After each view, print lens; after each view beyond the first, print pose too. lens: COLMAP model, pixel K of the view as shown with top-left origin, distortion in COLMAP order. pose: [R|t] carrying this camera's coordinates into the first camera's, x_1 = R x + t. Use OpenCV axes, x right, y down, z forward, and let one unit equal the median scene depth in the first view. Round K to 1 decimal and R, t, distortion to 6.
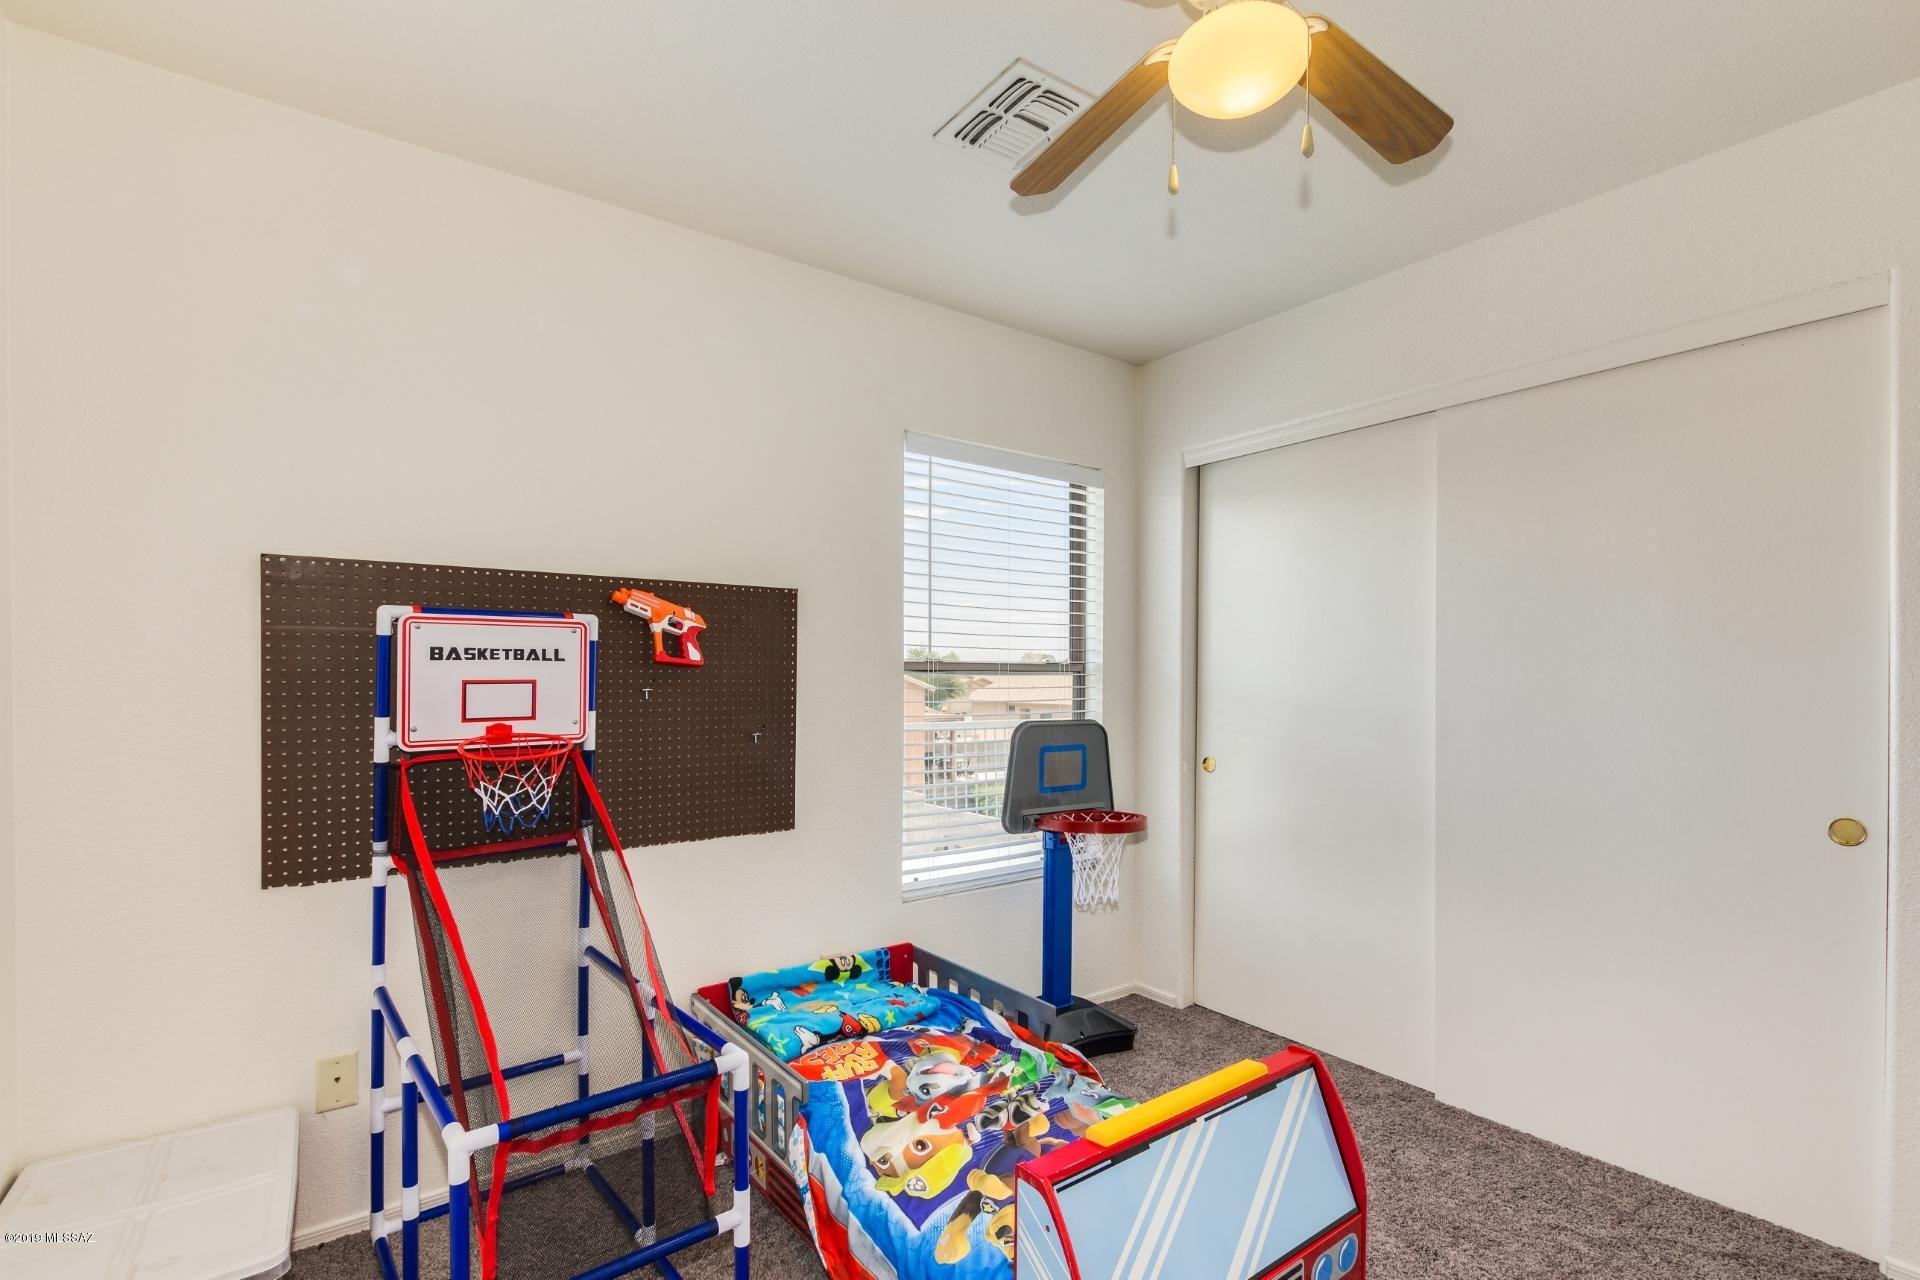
lens RADIAL K [[877.0, 0, 942.5], [0, 877.0, 680.1], [0, 0, 1]] dist [-0.000887, -0.000152]
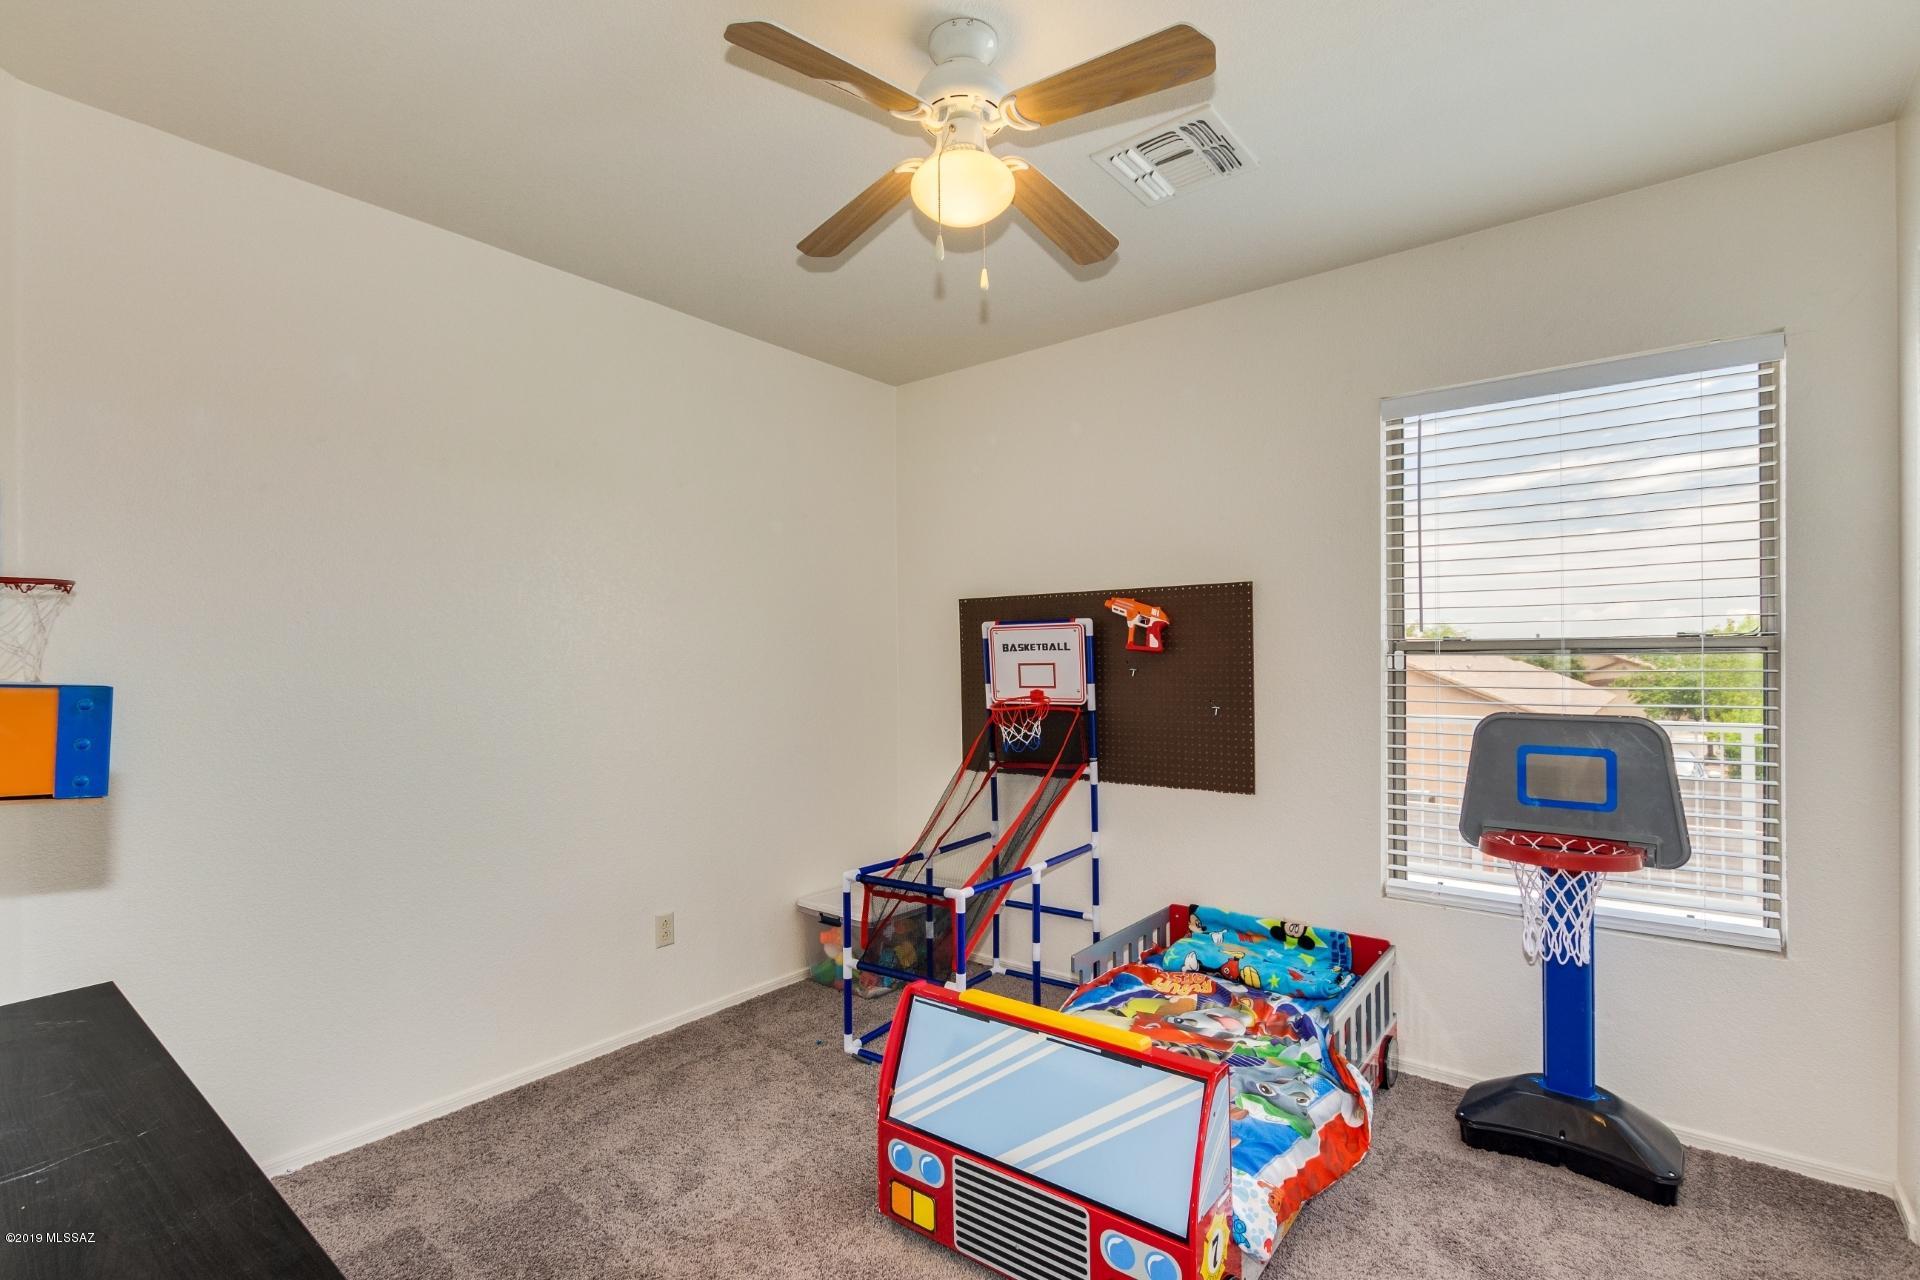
lens RADIAL K [[877.0, 0, 958.8], [0, 877.0, 650.8], [0, 0, 1]] dist [-0.000887, -0.000152]
pose [[0.278307, -0.013555, -0.960397, 0.908732], [0.004739, 0.999908, -0.012739, -0.002153], [0.960481, -0.001006, 0.278345, 0.363026]]
